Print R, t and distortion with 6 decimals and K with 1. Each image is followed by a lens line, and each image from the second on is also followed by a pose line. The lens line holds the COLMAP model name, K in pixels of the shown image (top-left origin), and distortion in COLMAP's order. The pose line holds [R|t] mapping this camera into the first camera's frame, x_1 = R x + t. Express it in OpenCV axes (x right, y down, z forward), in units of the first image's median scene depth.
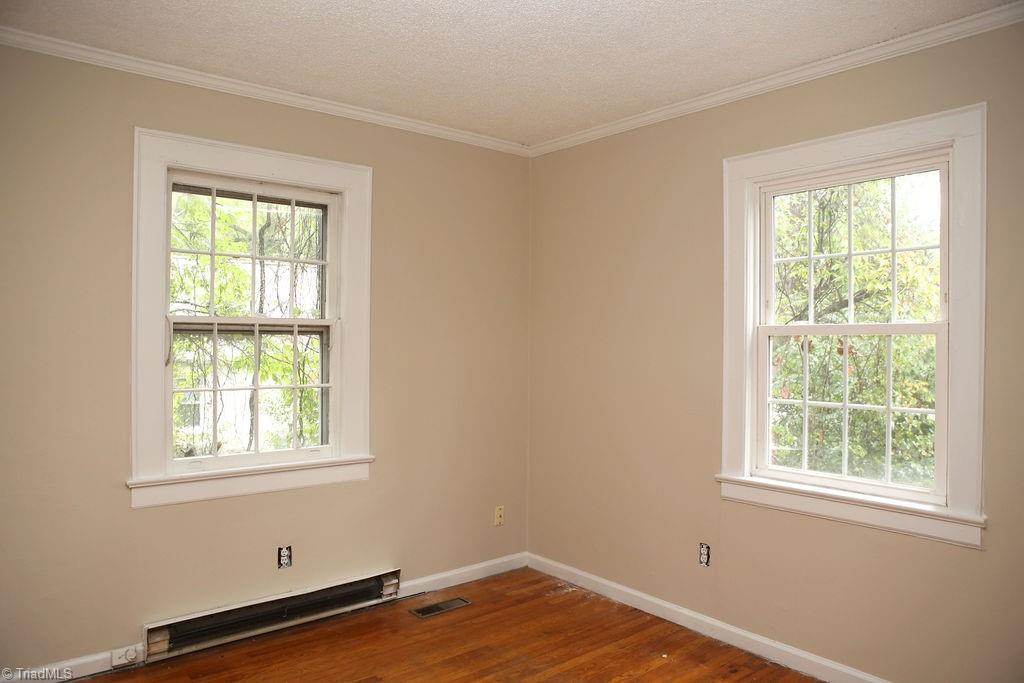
lens RADIAL K [[719.9, 0, 506.9], [0, 719.9, 347.9], [0, 0, 1]] dist [-0.104190, 0.074953]
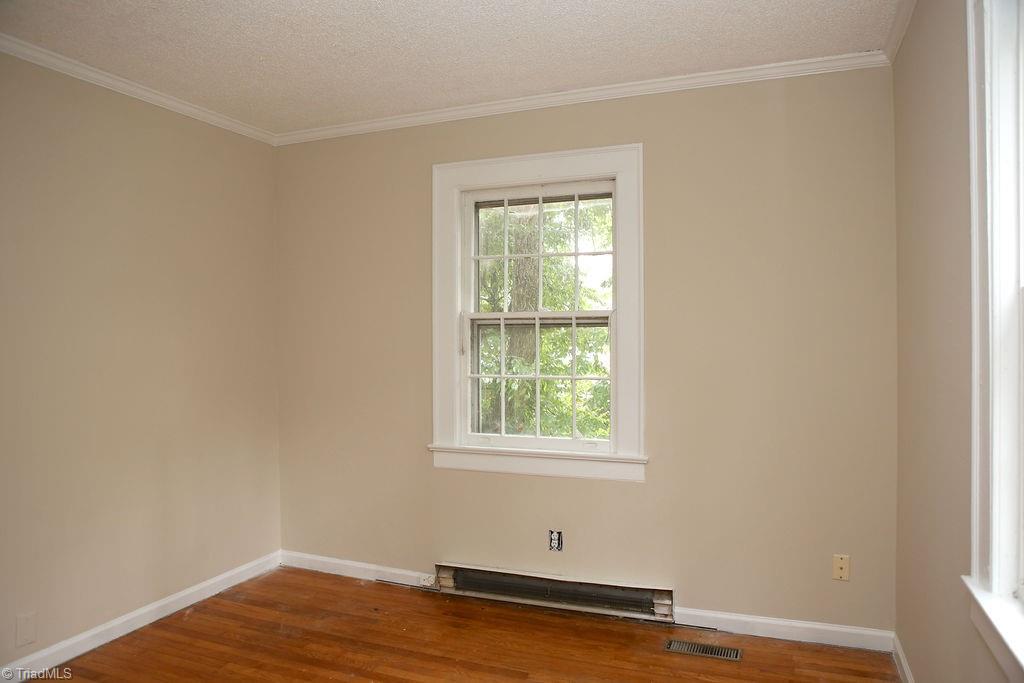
lens RADIAL K [[719.9, 0, 519.6], [0, 719.9, 344.5], [0, 0, 1]] dist [-0.104190, 0.074953]
pose [[0.459864, 0.002349, -0.887986, 0.585849], [0.003347, 0.999985, 0.004379, 0.001845], [0.887983, -0.004986, 0.459849, 0.463348]]
